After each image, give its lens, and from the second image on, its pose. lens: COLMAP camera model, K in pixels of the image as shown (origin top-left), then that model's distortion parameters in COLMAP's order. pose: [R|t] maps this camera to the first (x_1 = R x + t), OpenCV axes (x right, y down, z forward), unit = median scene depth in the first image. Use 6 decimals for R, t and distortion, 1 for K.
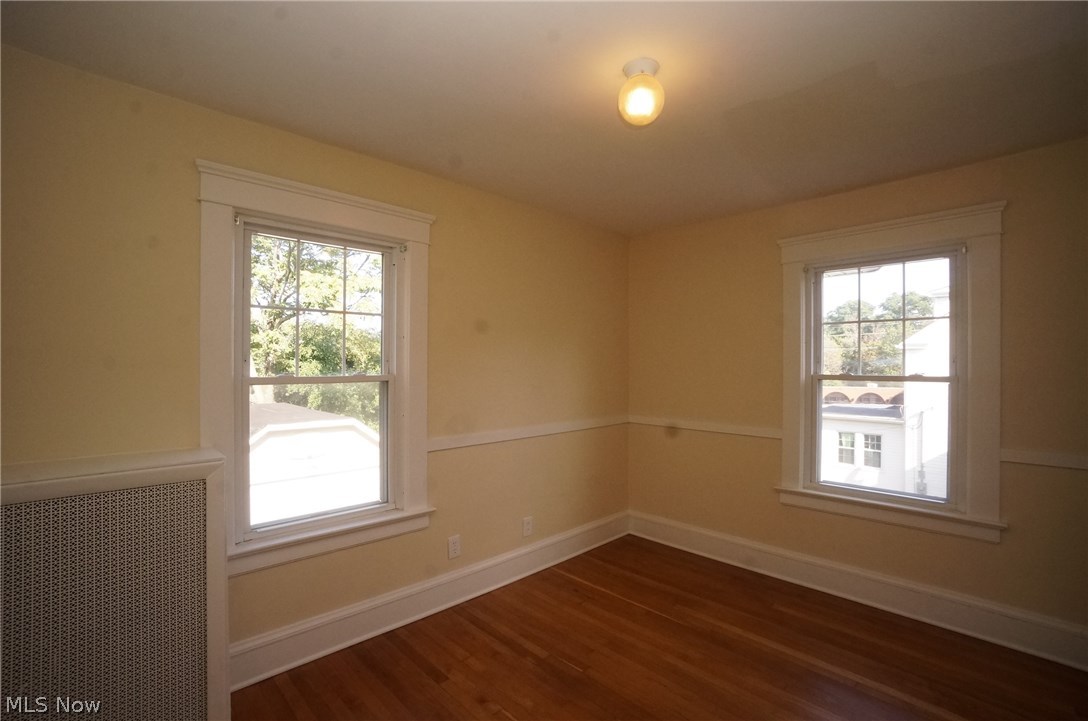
lens RADIAL K [[480.3, 0, 537.5], [0, 480.3, 363.1], [0, 0, 1]] dist [-0.062134, 0.023618]
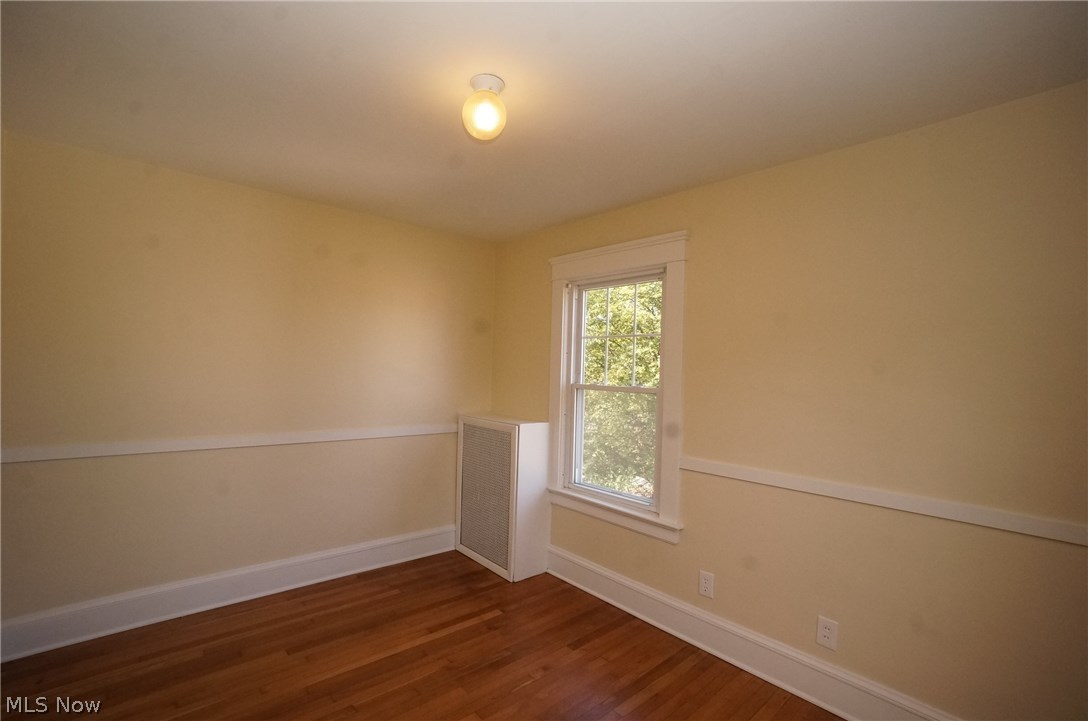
lens RADIAL K [[480.3, 0, 537.5], [0, 480.3, 363.1], [0, 0, 1]] dist [-0.062134, 0.023618]
pose [[-0.046594, -0.025492, -0.998589, 0.841631], [-0.038381, 0.998982, -0.023711, 0.003808], [0.998176, 0.037222, -0.047525, 0.808021]]
